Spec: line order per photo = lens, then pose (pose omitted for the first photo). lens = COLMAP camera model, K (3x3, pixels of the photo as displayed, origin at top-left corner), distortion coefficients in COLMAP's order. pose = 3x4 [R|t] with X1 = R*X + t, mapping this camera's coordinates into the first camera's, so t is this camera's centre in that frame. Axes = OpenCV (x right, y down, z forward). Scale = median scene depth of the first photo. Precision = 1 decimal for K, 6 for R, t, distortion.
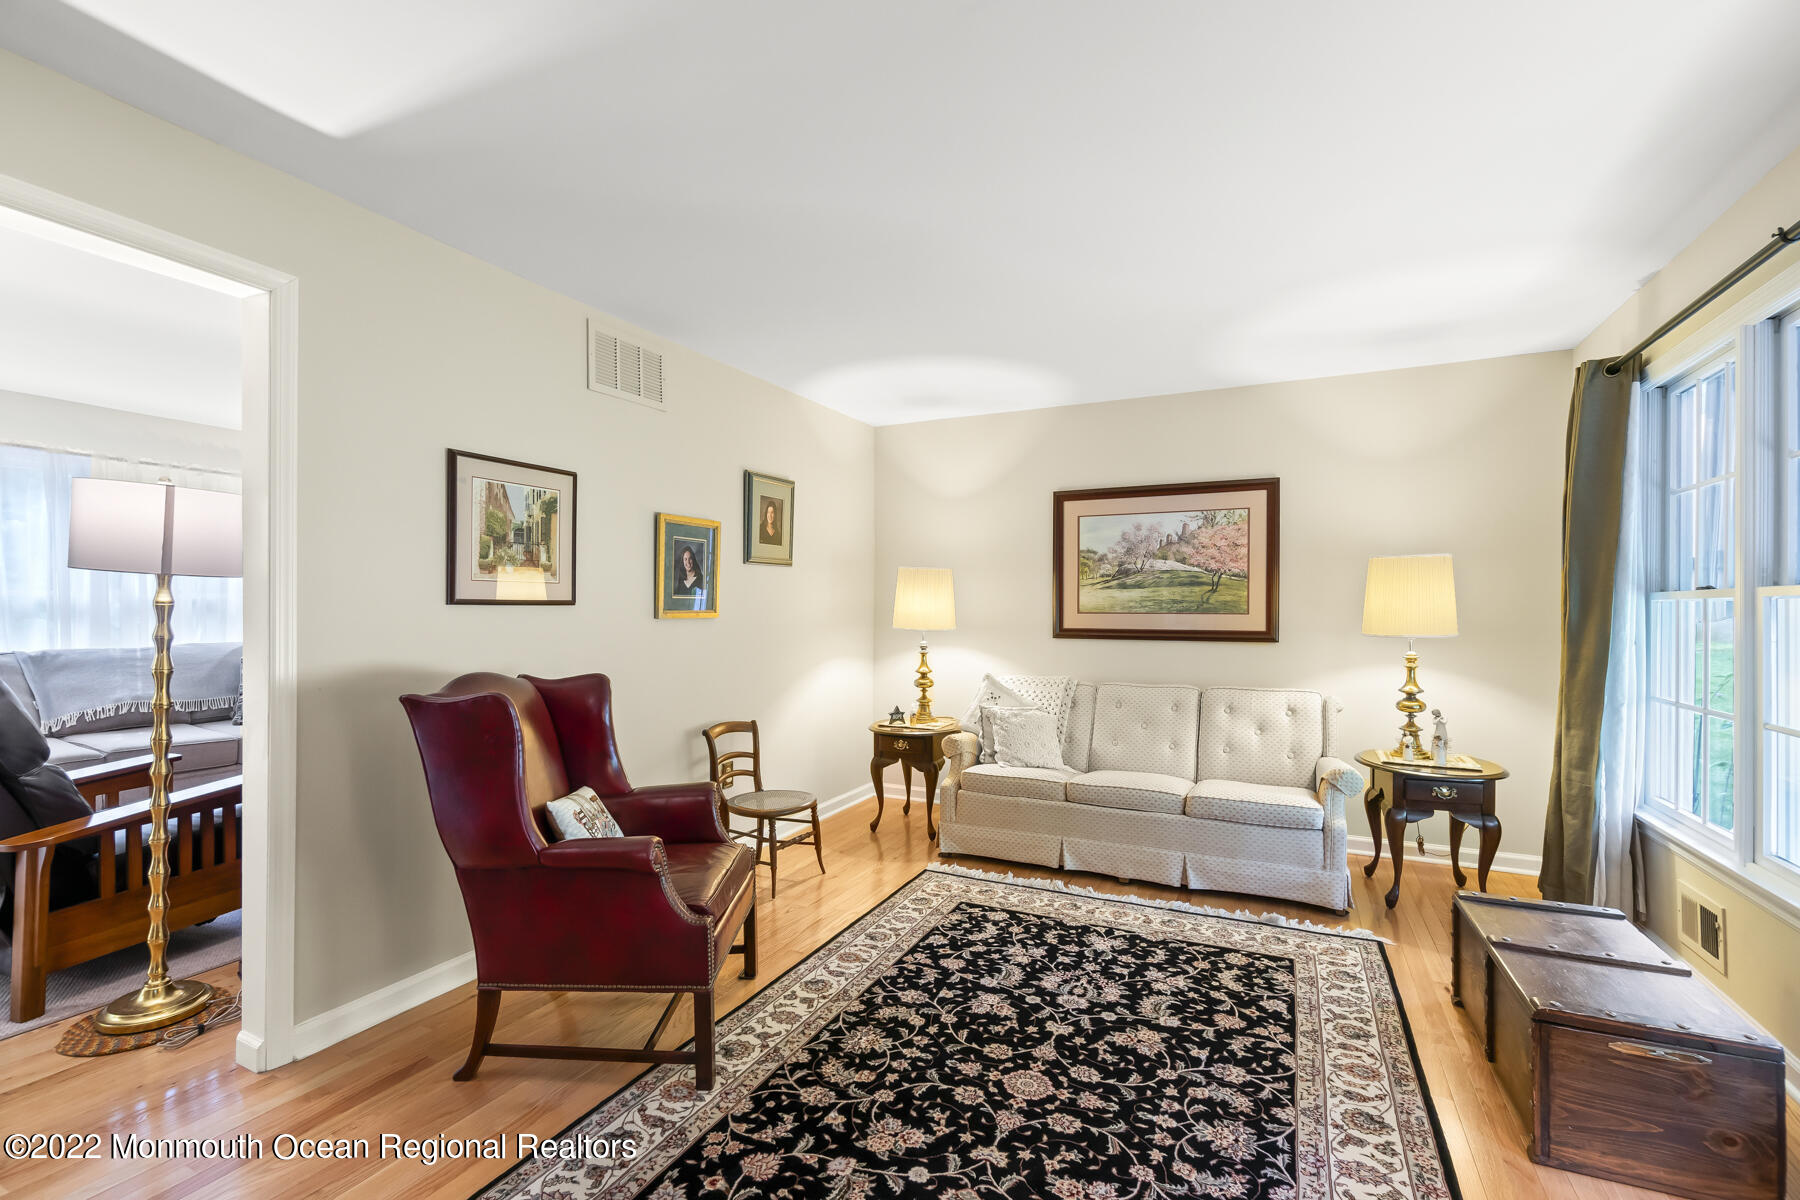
lens RADIAL K [[785.8, 0, 906.8], [0, 785.8, 605.0], [0, 0, 1]] dist [0.001449, 0.000286]
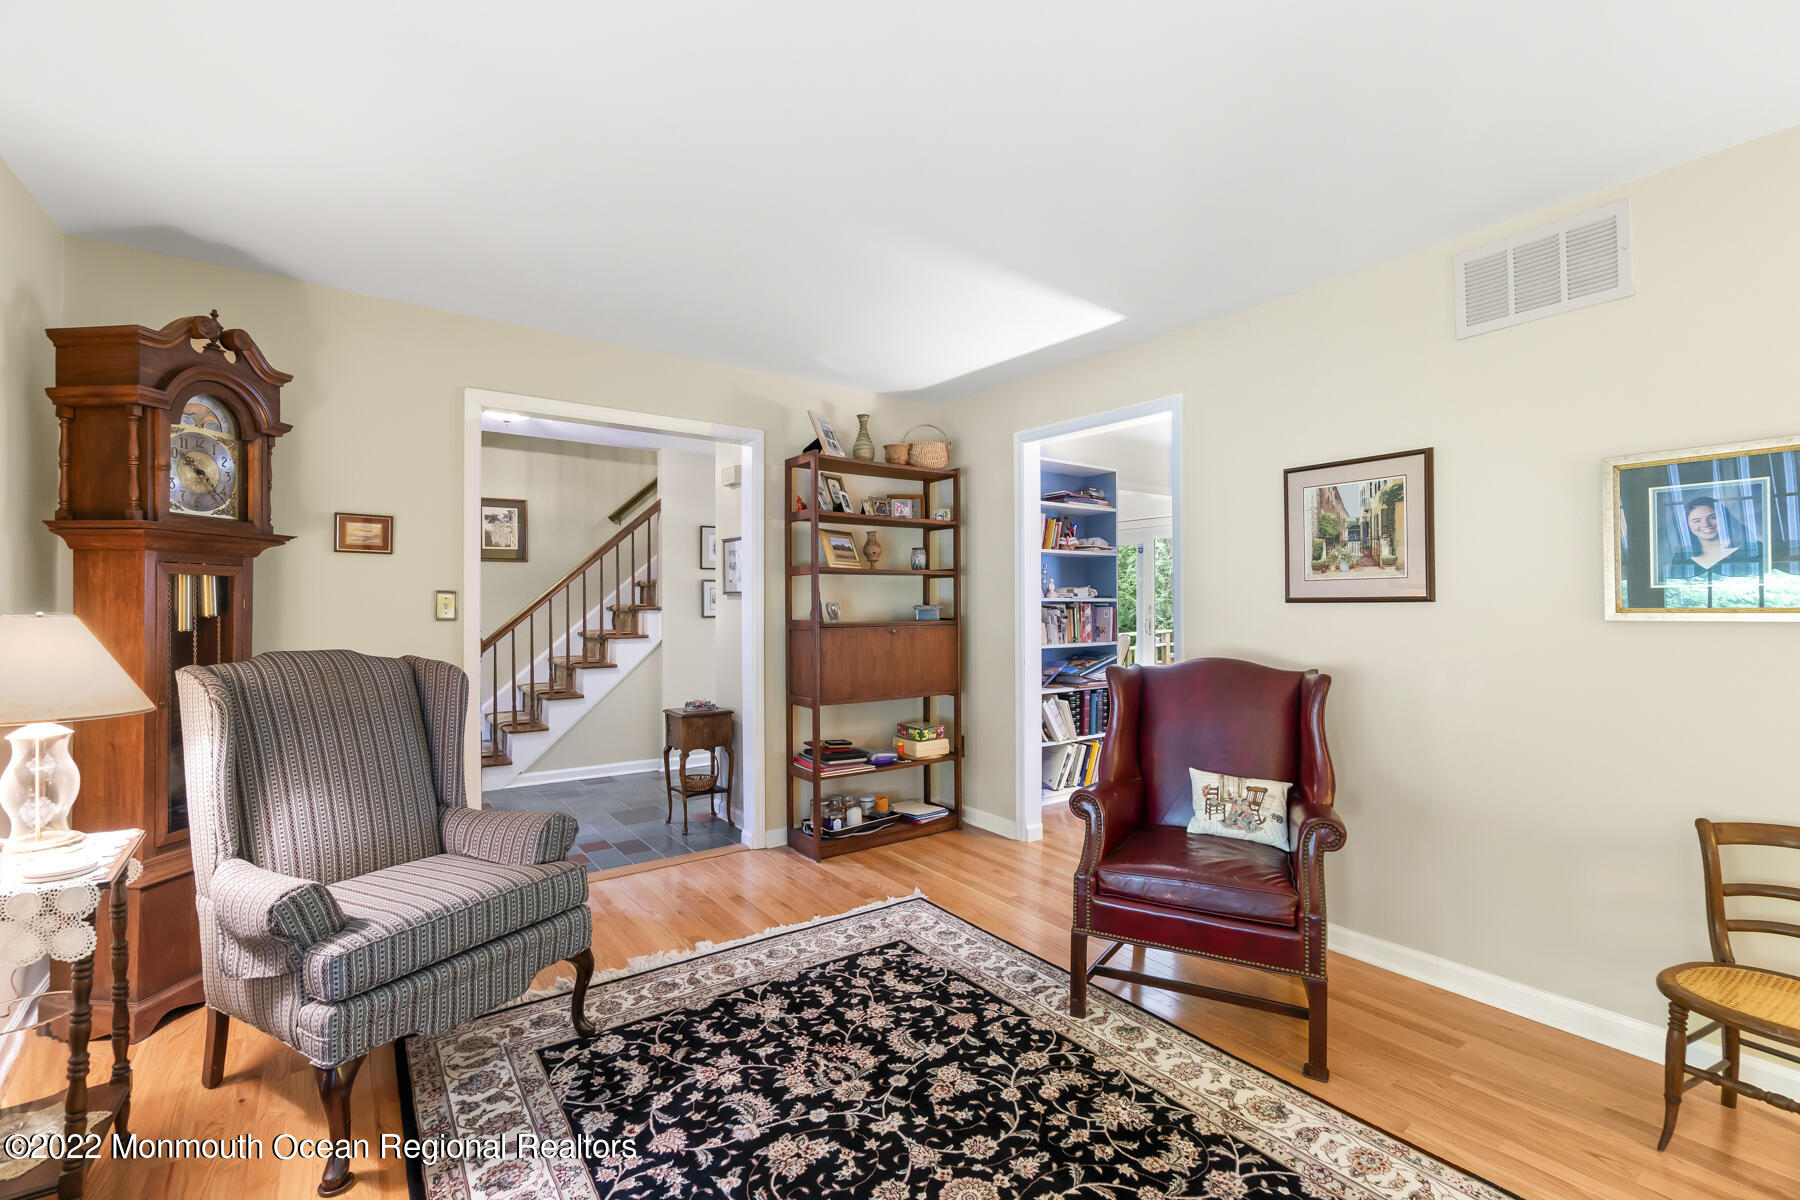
lens RADIAL K [[785.8, 0, 905.2], [0, 785.8, 601.2], [0, 0, 1]] dist [0.001449, 0.000286]
pose [[-0.471101, -0.012686, -0.881988, 0.781481], [0.001087, 0.999887, -0.014962, 0.015340], [0.882079, -0.008007, -0.471034, 1.155569]]
